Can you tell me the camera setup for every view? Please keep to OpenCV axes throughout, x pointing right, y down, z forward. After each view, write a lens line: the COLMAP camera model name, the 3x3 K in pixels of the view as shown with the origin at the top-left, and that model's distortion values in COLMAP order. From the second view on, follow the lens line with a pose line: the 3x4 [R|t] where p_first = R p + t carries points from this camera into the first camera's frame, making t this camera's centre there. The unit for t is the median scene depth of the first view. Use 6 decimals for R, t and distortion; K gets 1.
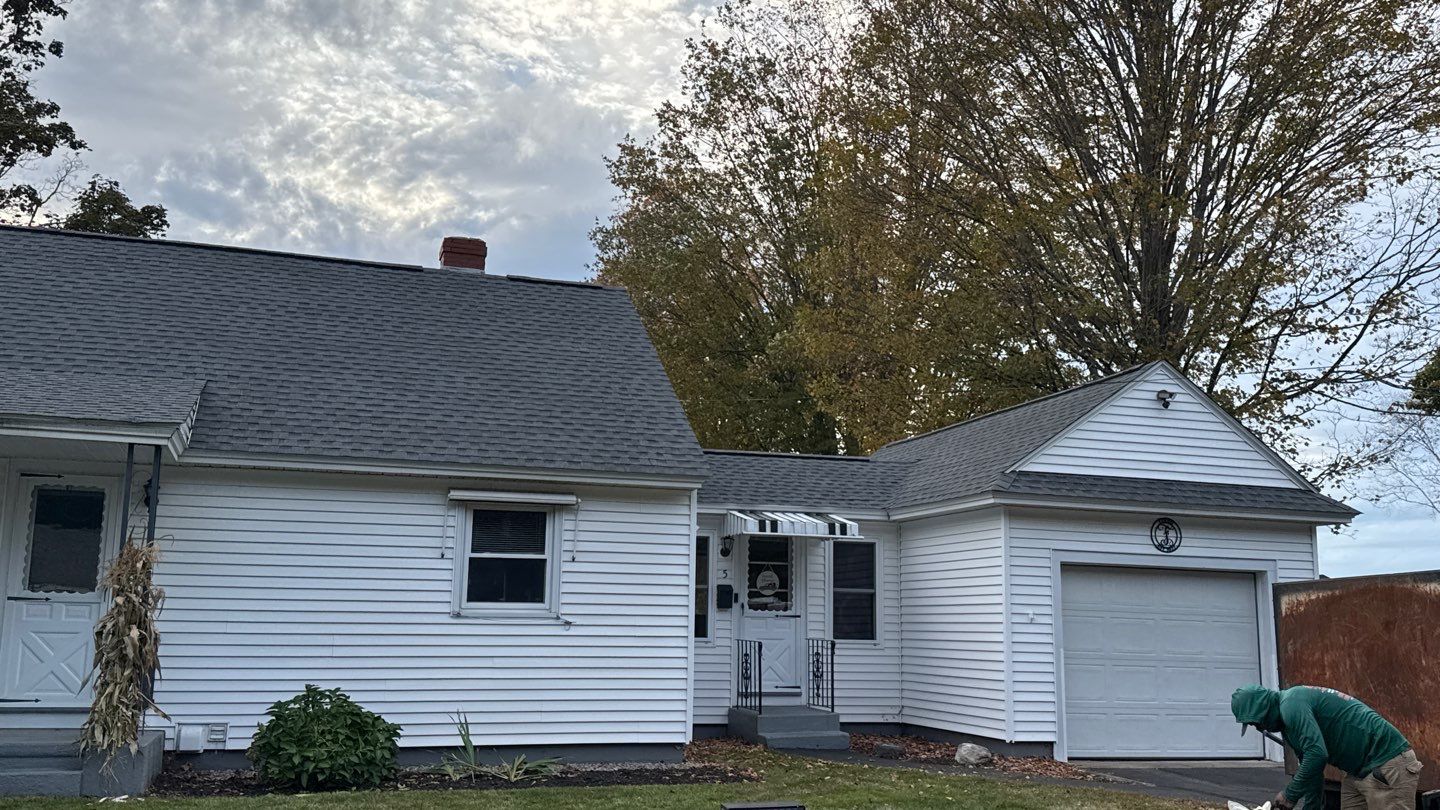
lens RADIAL K [[1331.6, 0, 706.7], [0, 1331.6, 414.0], [0, 0, 1]] dist [0.087946, 0.000000]
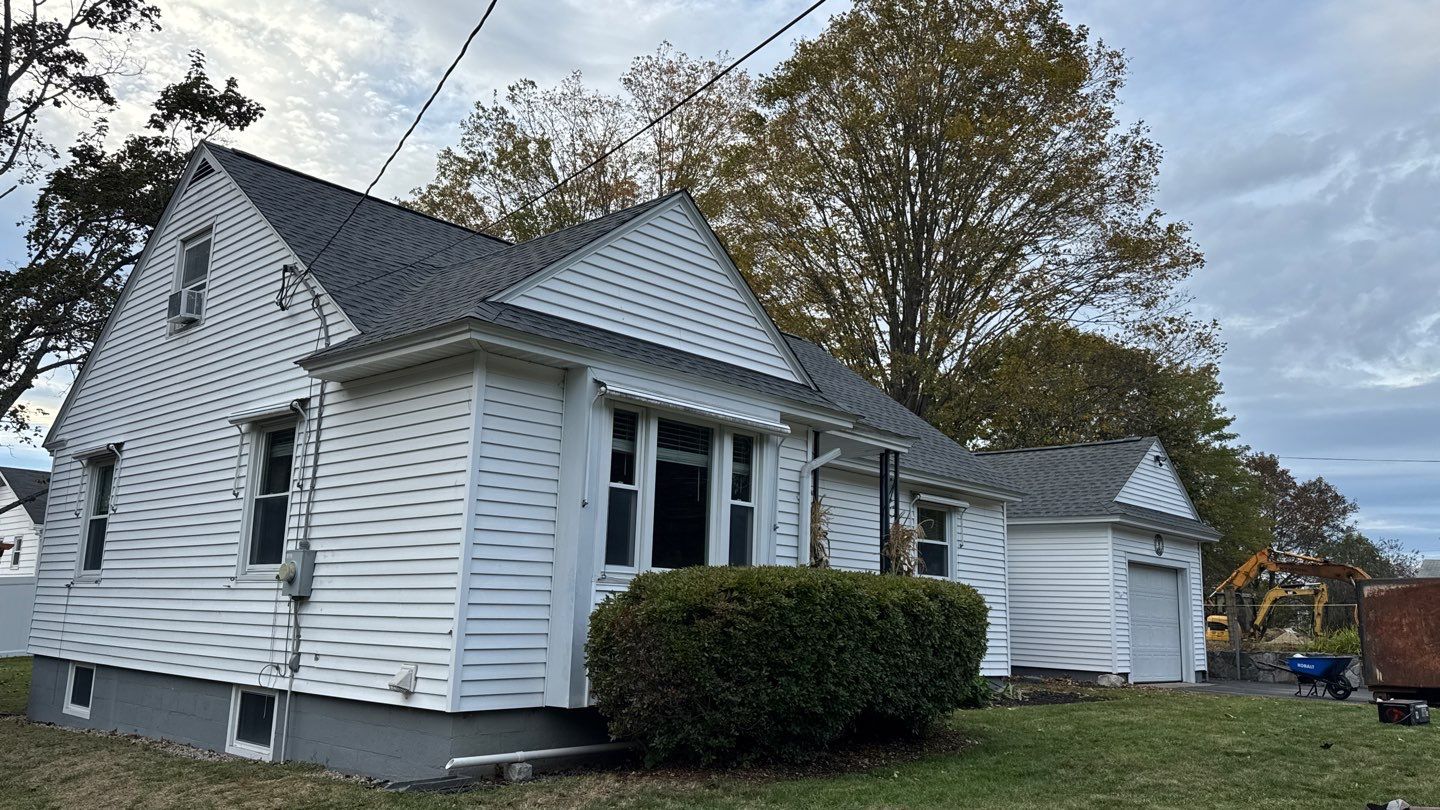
lens RADIAL K [[1093.0, 0, 736.7], [0, 1093.0, 400.7], [0, 0, 1]] dist [0.085928, -0.083615]
pose [[0.861286, 0.105383, 0.497073, -0.827706], [-0.095546, 0.994395, -0.045264, 0.027831], [-0.499057, -0.008508, 0.866527, 0.102095]]
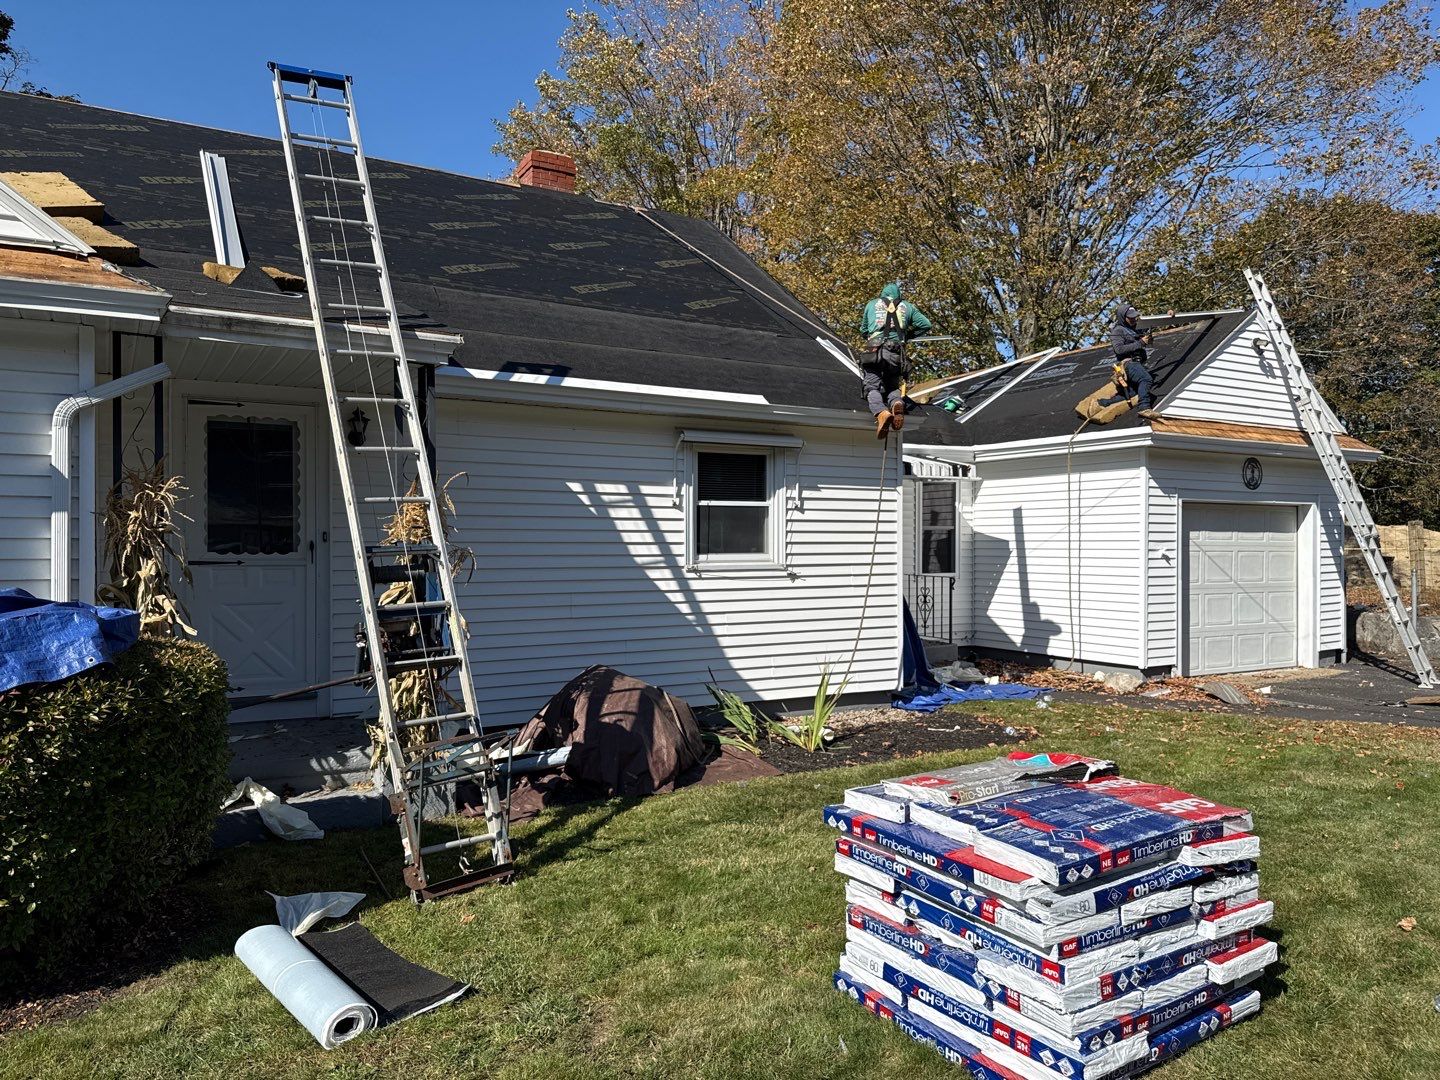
lens RADIAL K [[1034.2, 0, 720.9], [0, 1034.2, 544.1], [0, 0, 1]] dist [0.036469, -0.020145]
pose [[0.972095, -0.018059, 0.233890, -0.292712], [-0.021606, 0.985902, 0.165921, 0.016121], [-0.233589, -0.166345, 0.958001, 0.298705]]
